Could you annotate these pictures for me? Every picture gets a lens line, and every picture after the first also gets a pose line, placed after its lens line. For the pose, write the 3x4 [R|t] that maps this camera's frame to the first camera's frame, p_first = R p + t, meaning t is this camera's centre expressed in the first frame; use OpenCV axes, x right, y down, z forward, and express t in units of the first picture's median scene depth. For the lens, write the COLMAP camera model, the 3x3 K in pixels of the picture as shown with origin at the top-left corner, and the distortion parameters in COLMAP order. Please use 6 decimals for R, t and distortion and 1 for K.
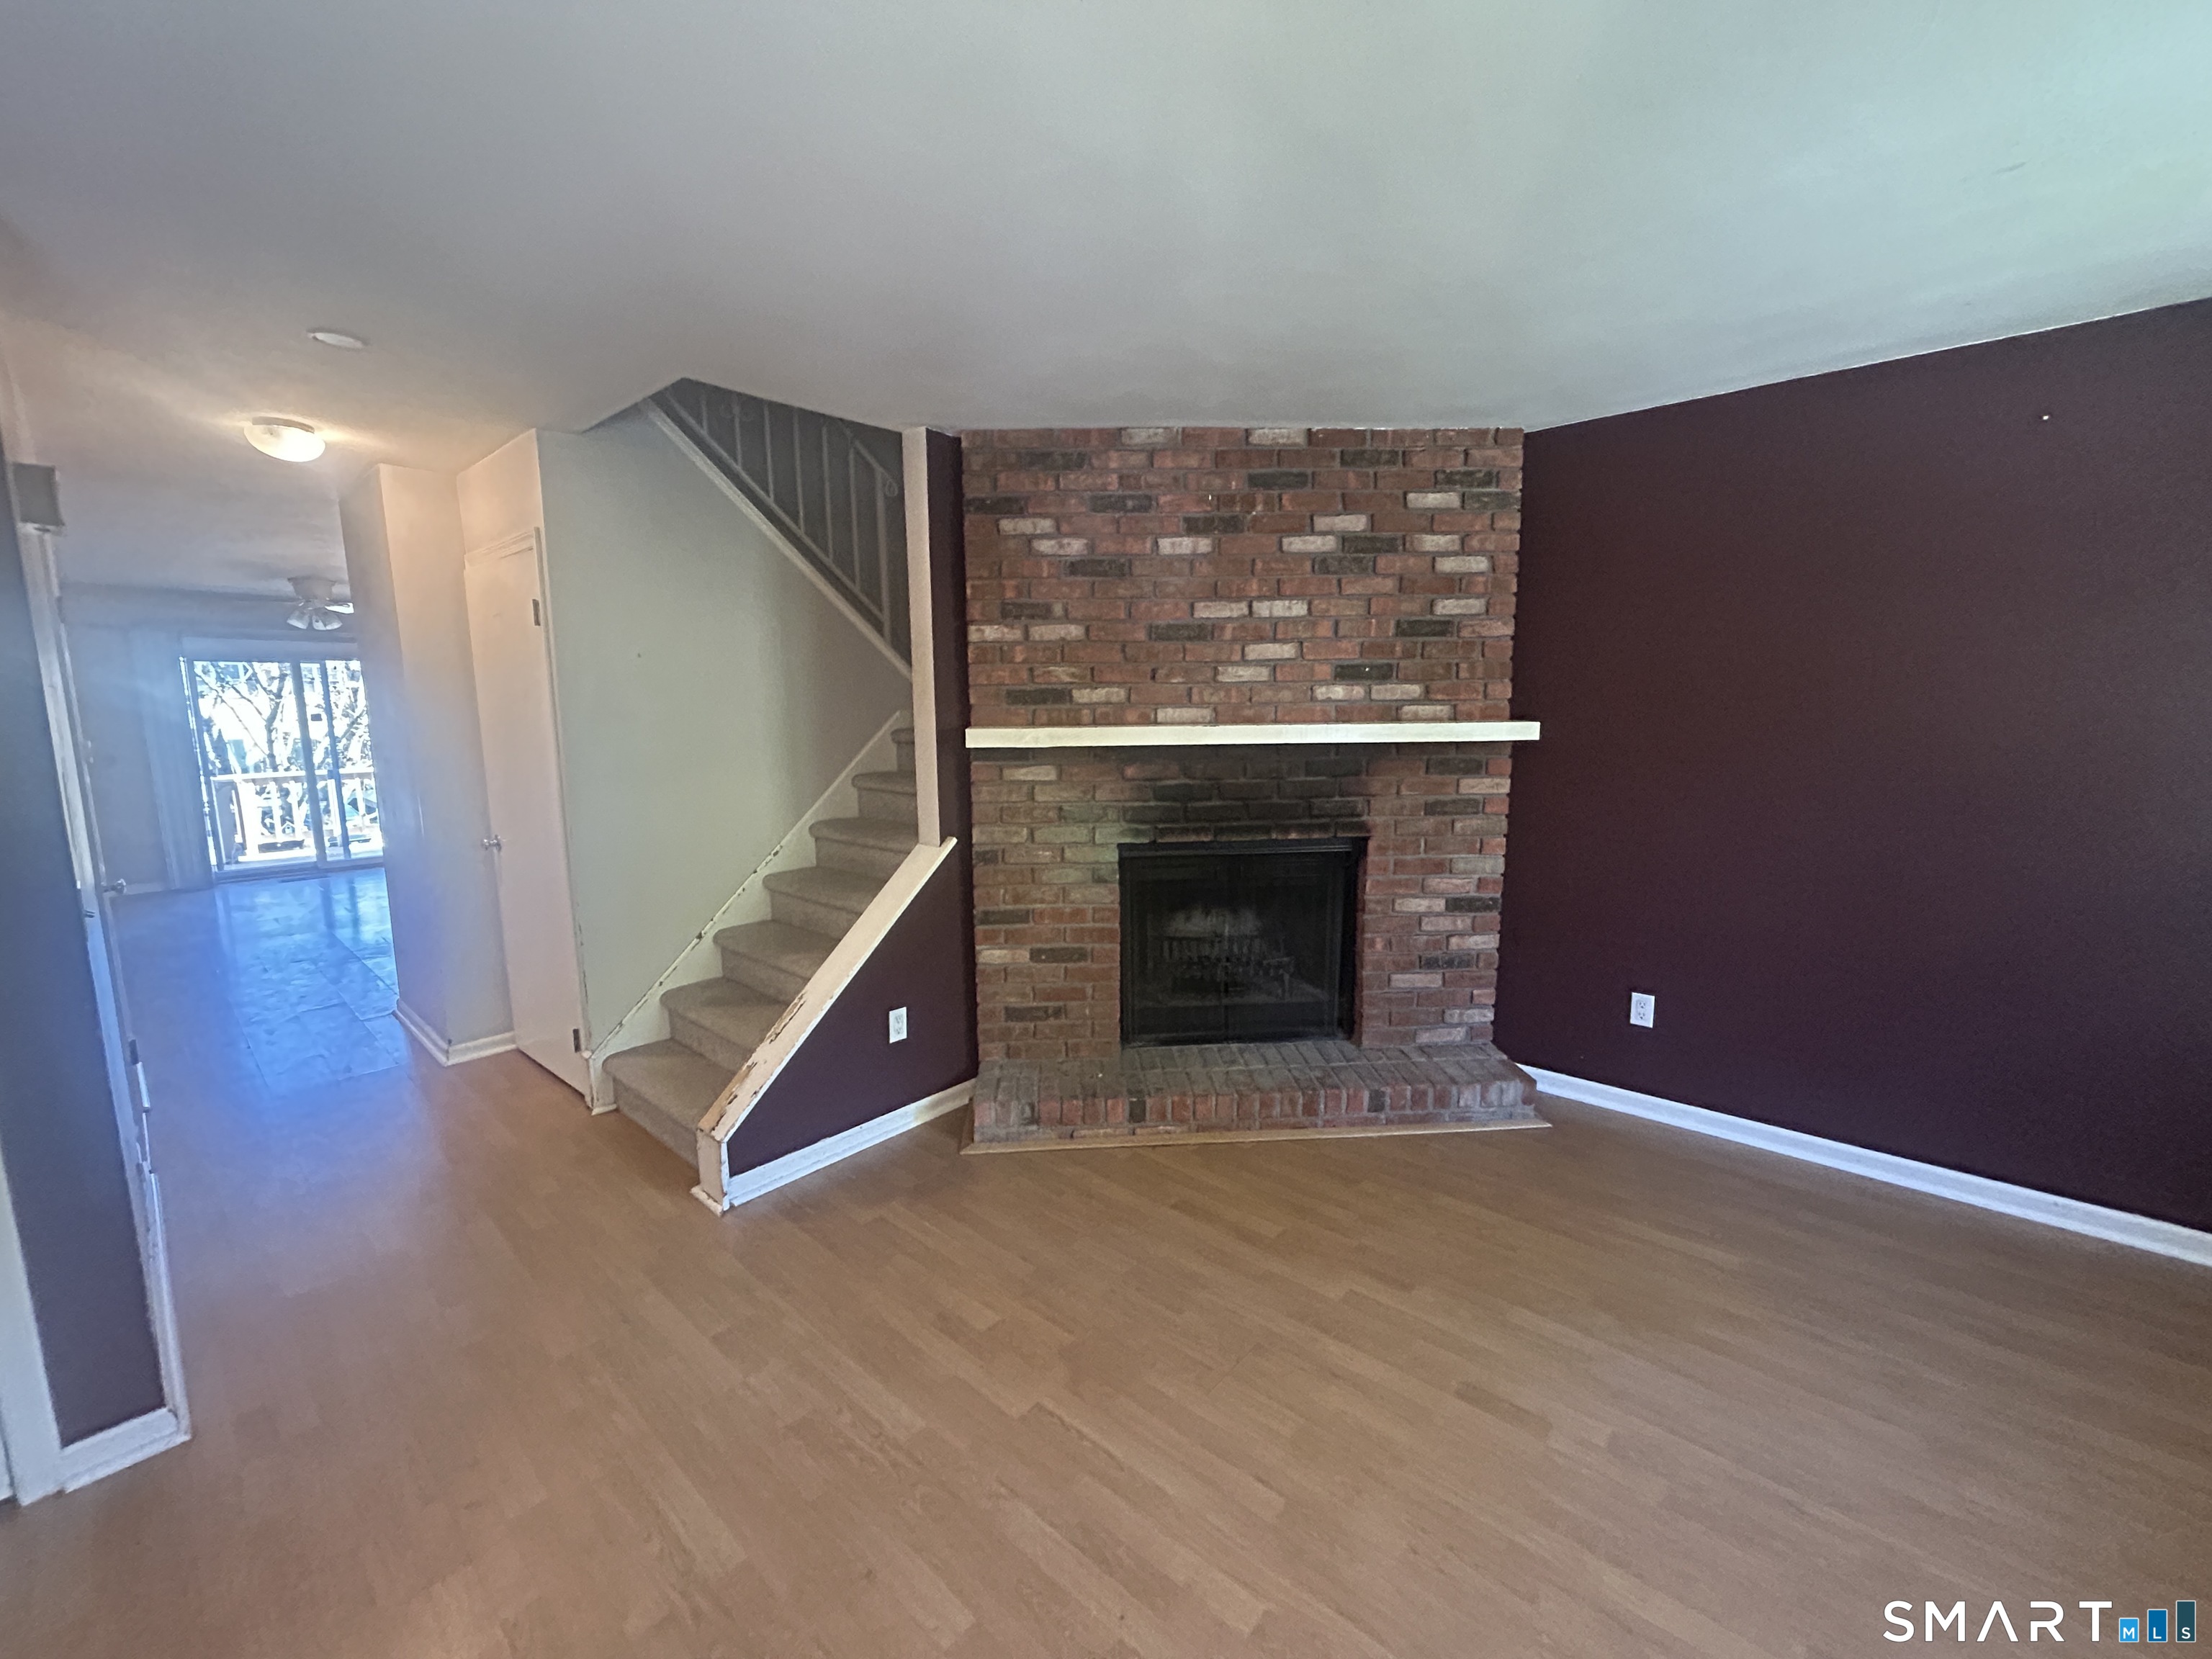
lens RADIAL K [[887.3, 0, 1101.4], [0, 887.3, 824.7], [0, 0, 1]] dist [-0.006113, 0.001926]
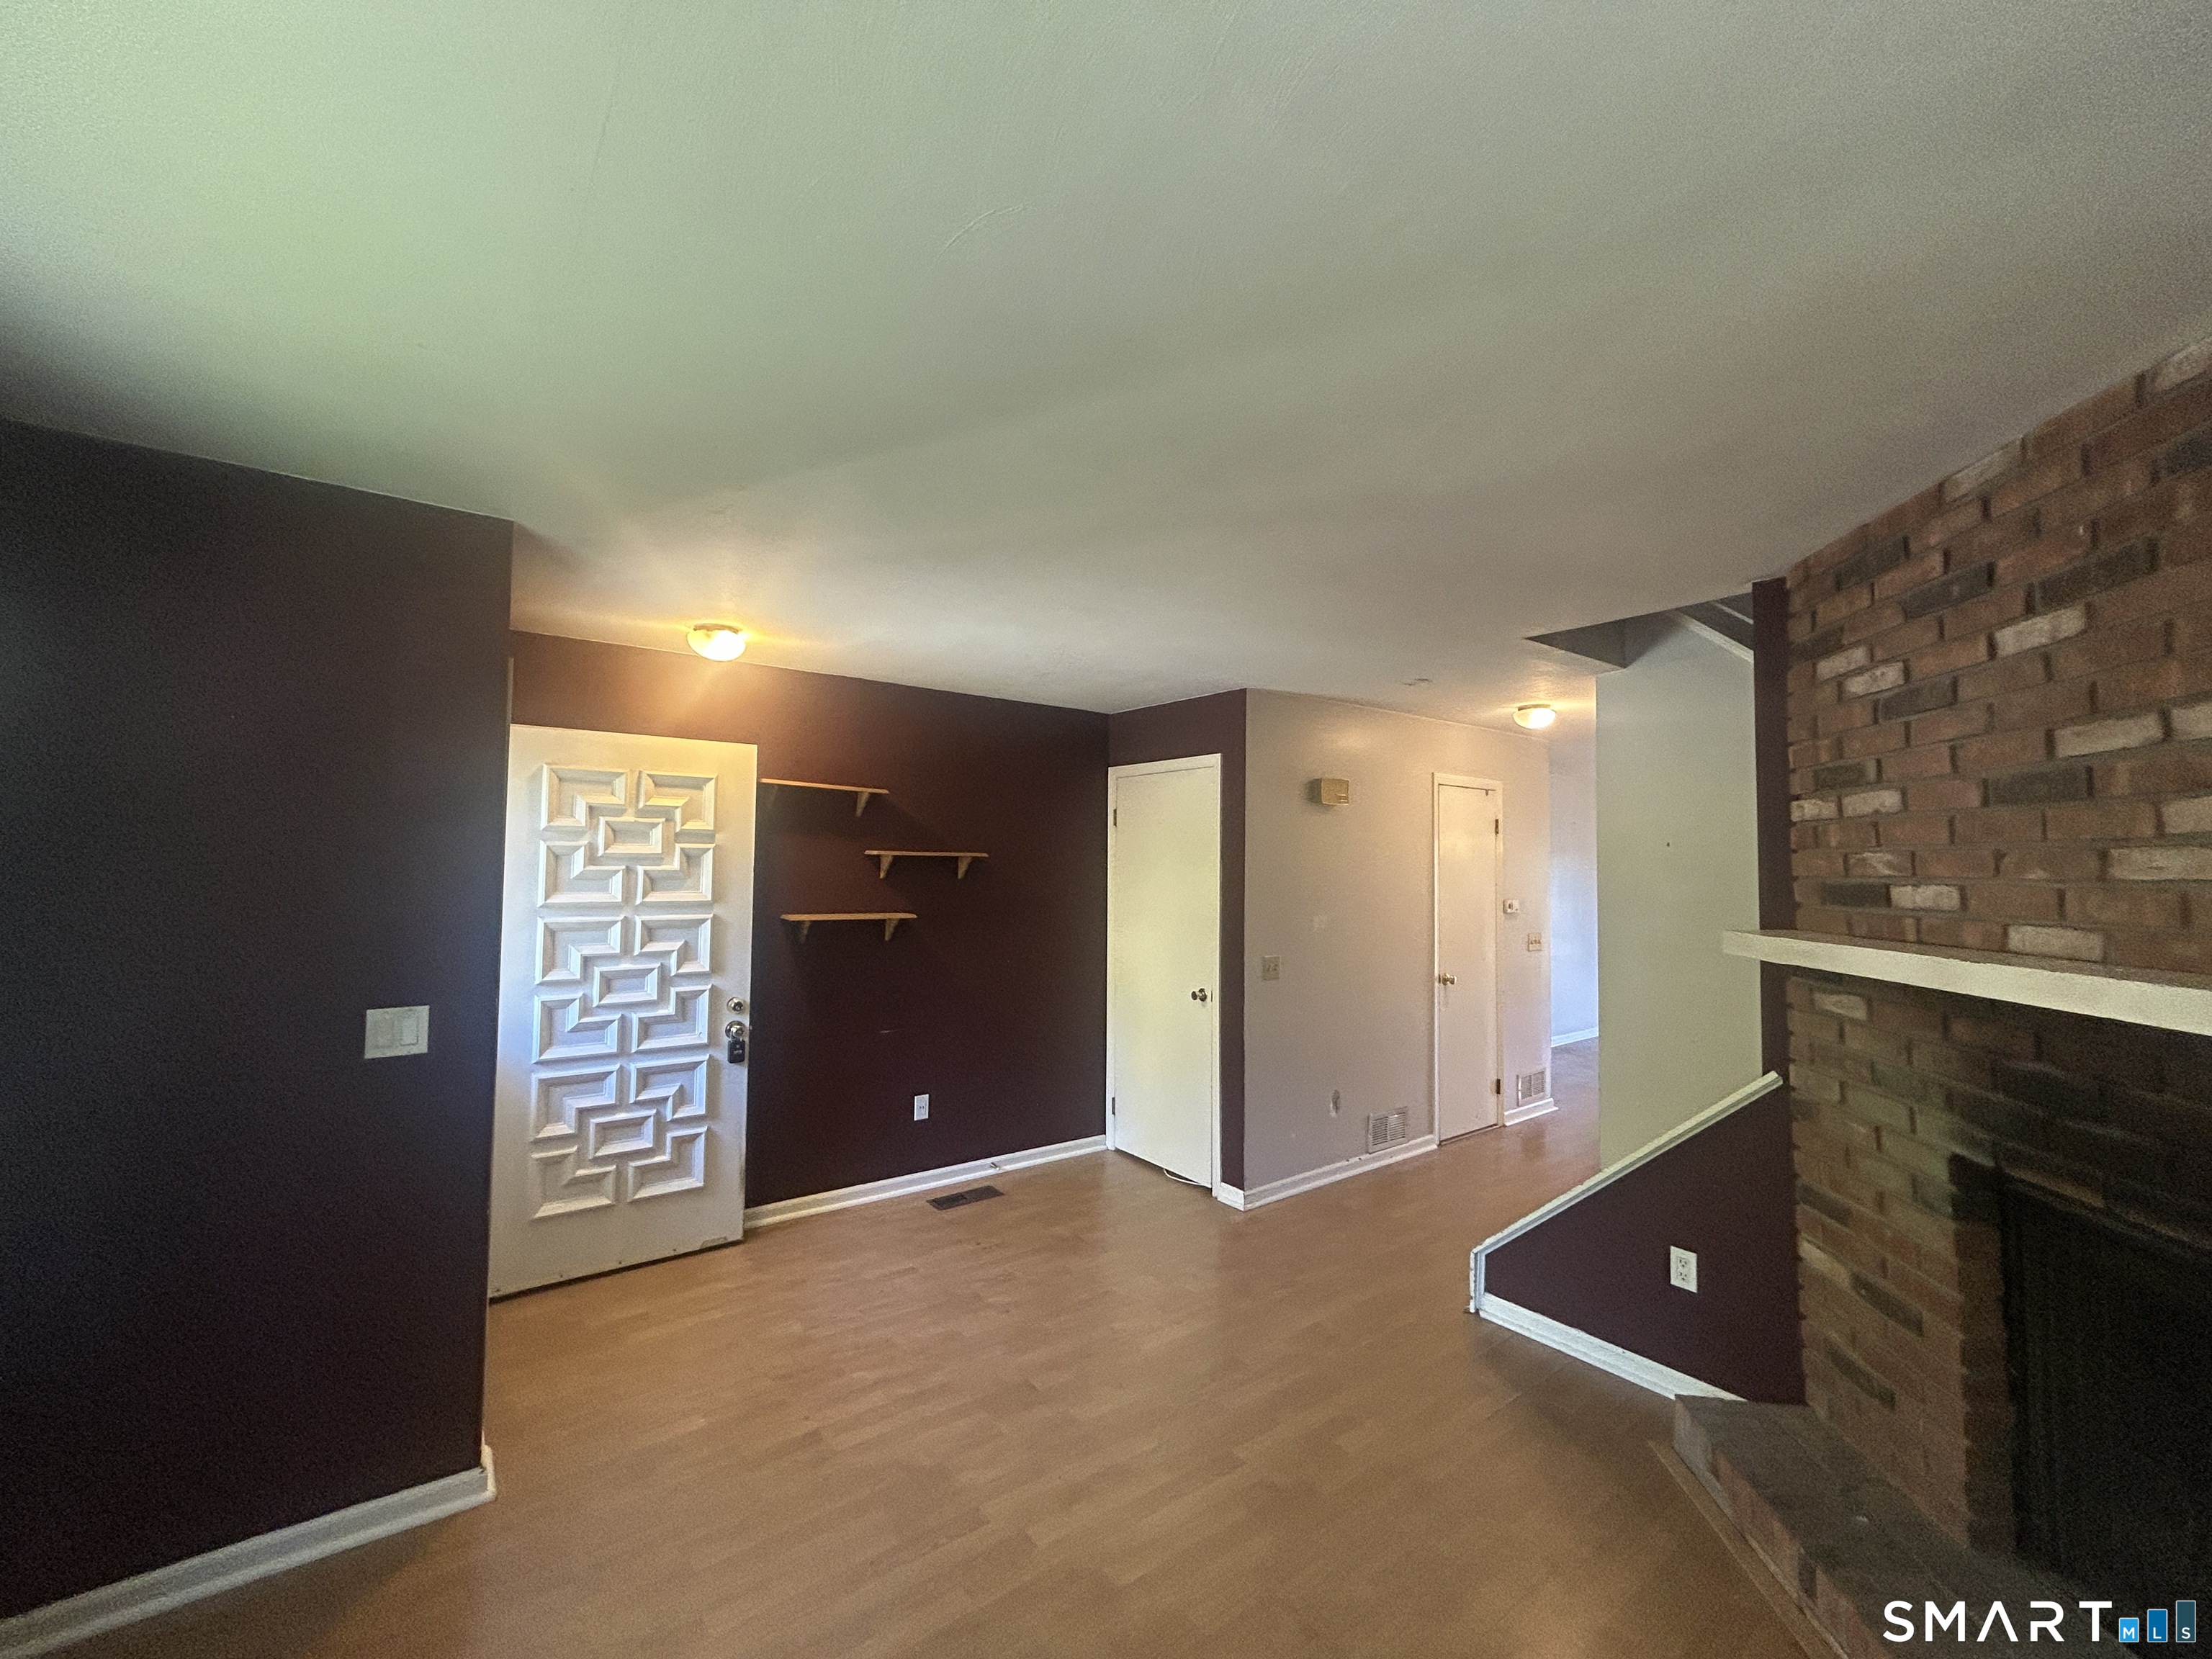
lens RADIAL K [[887.3, 0, 1101.4], [0, 887.3, 824.7], [0, 0, 1]] dist [-0.006113, 0.001926]
pose [[-0.193155, -0.038804, -0.980401, 0.722049], [-0.146377, 0.989175, -0.010313, -0.105844], [0.970188, 0.141516, -0.196744, 0.555570]]
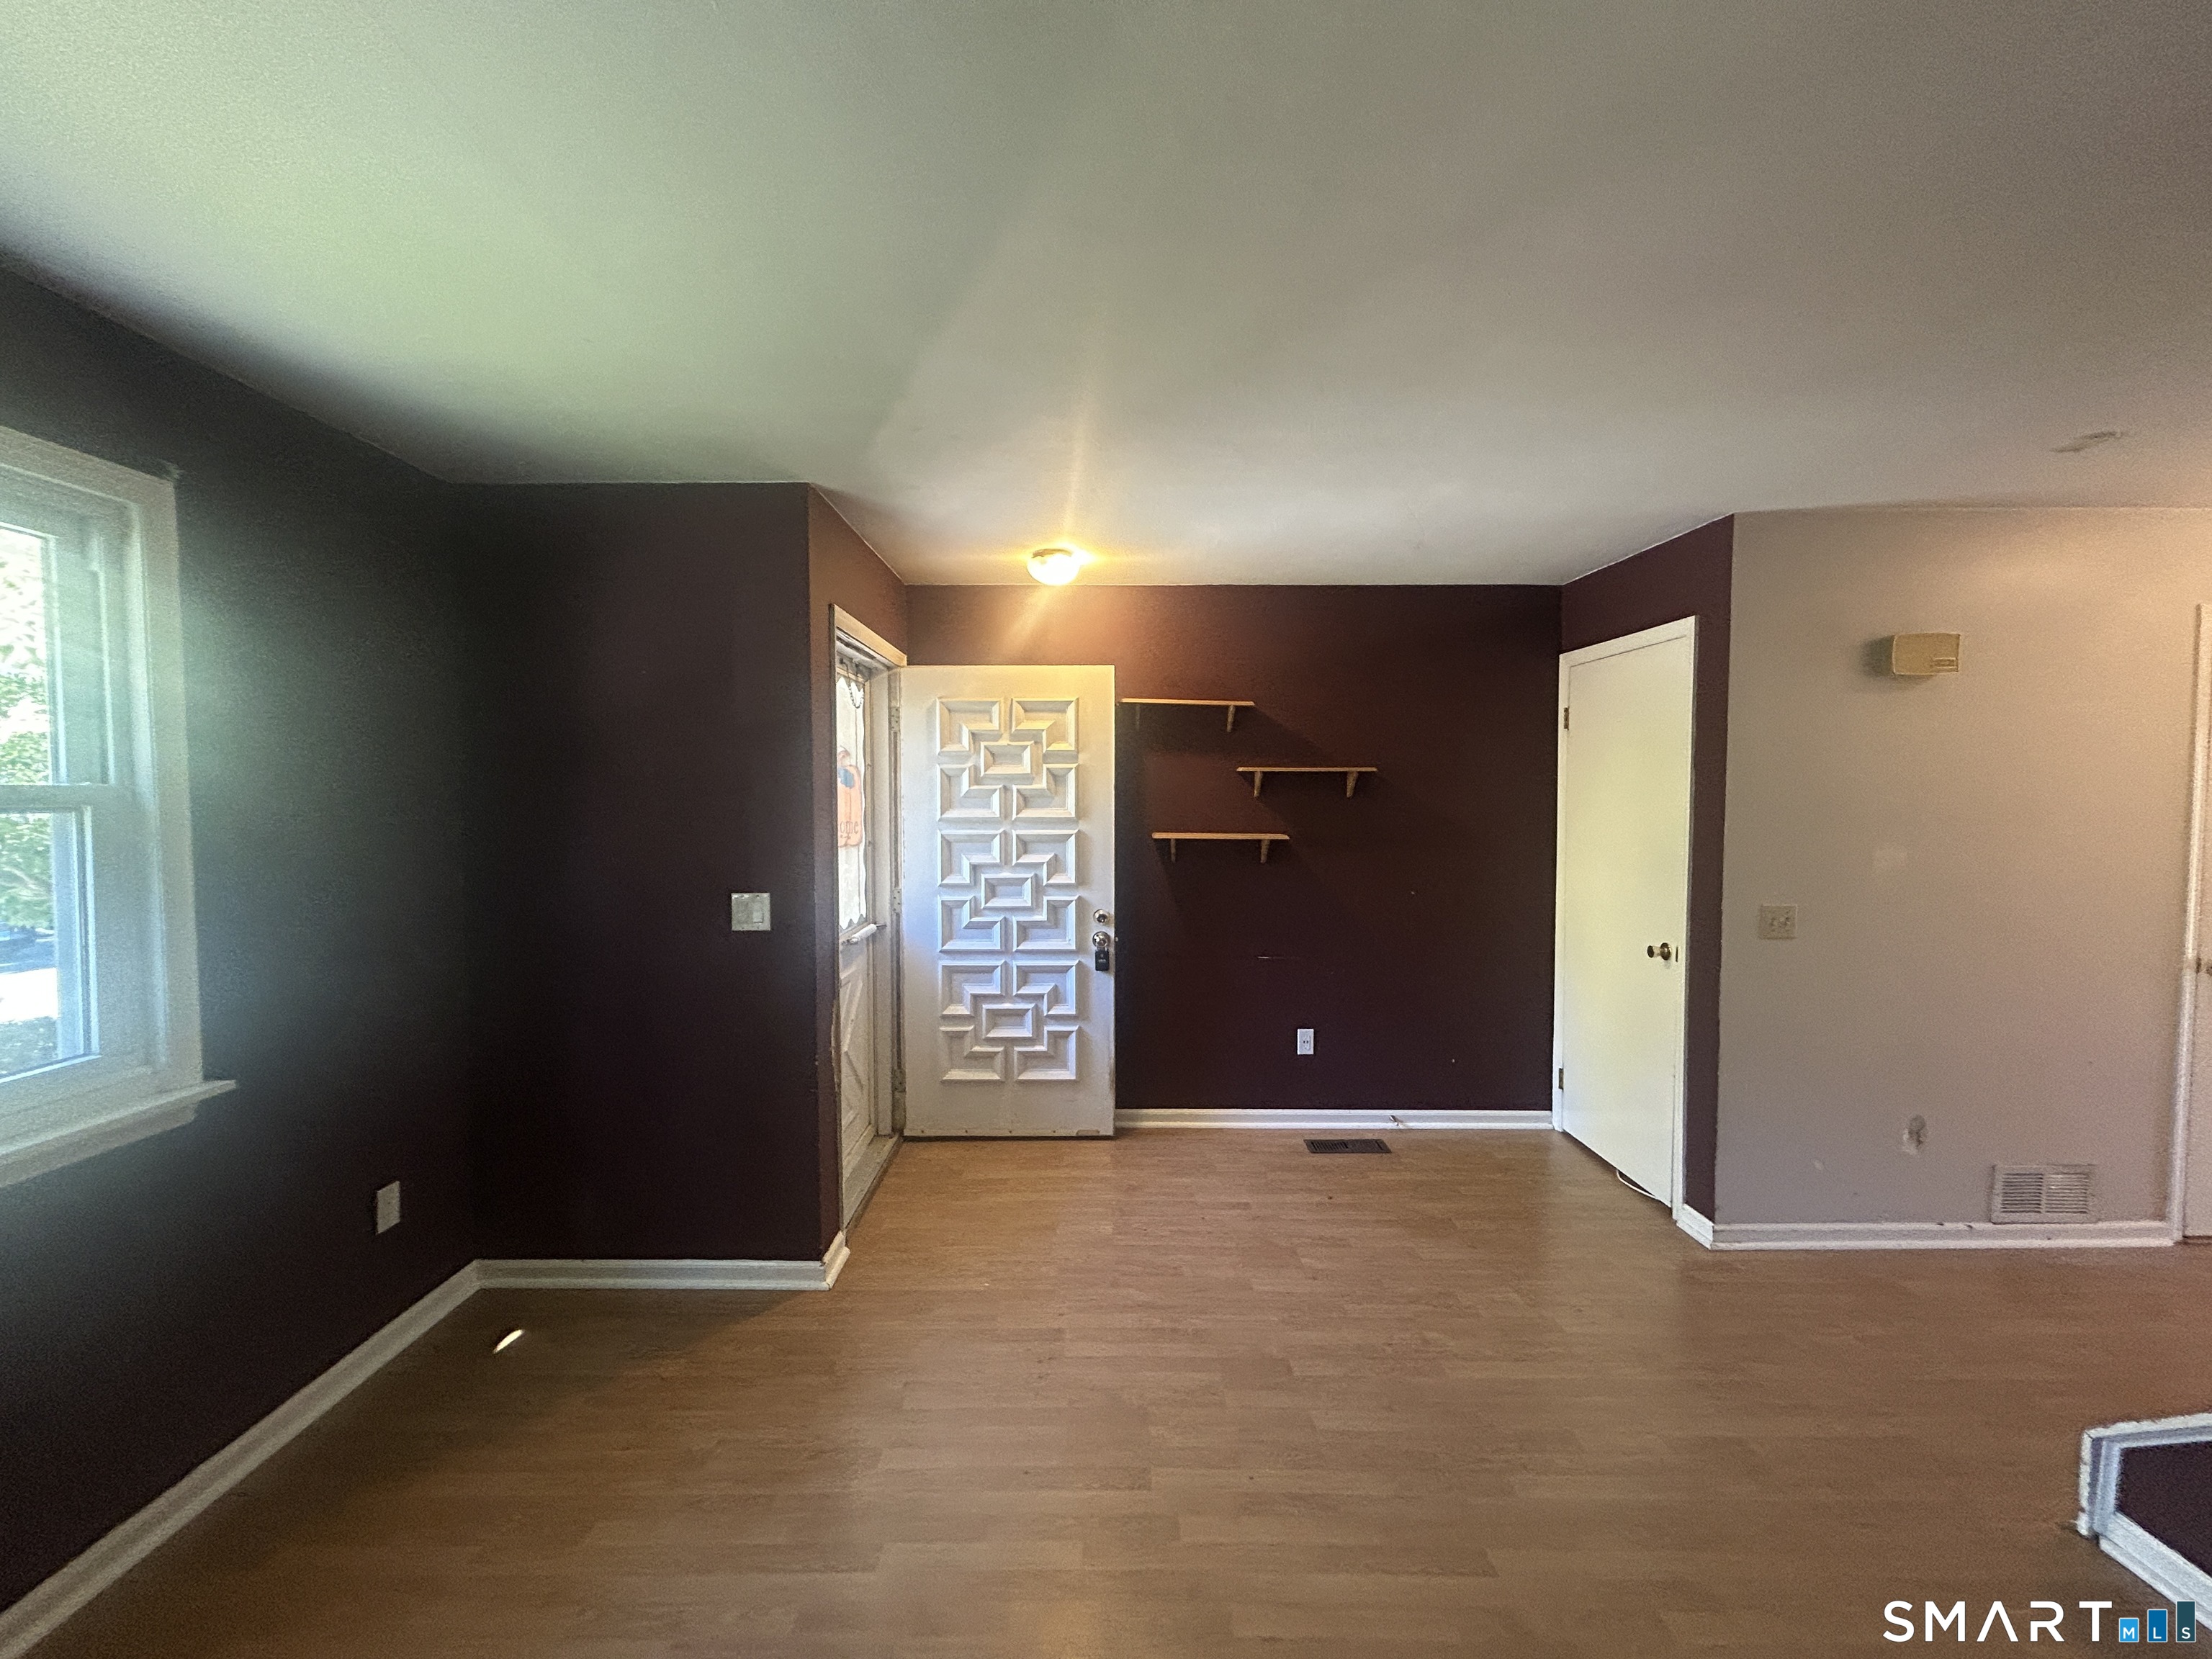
lens RADIAL K [[887.3, 0, 1101.4], [0, 887.3, 824.7], [0, 0, 1]] dist [-0.006113, 0.001926]
pose [[-0.742208, 0.033171, -0.669348, 0.483754], [-0.086465, 0.985687, 0.144724, -0.115104], [0.664568, 0.165290, -0.728717, 0.759768]]
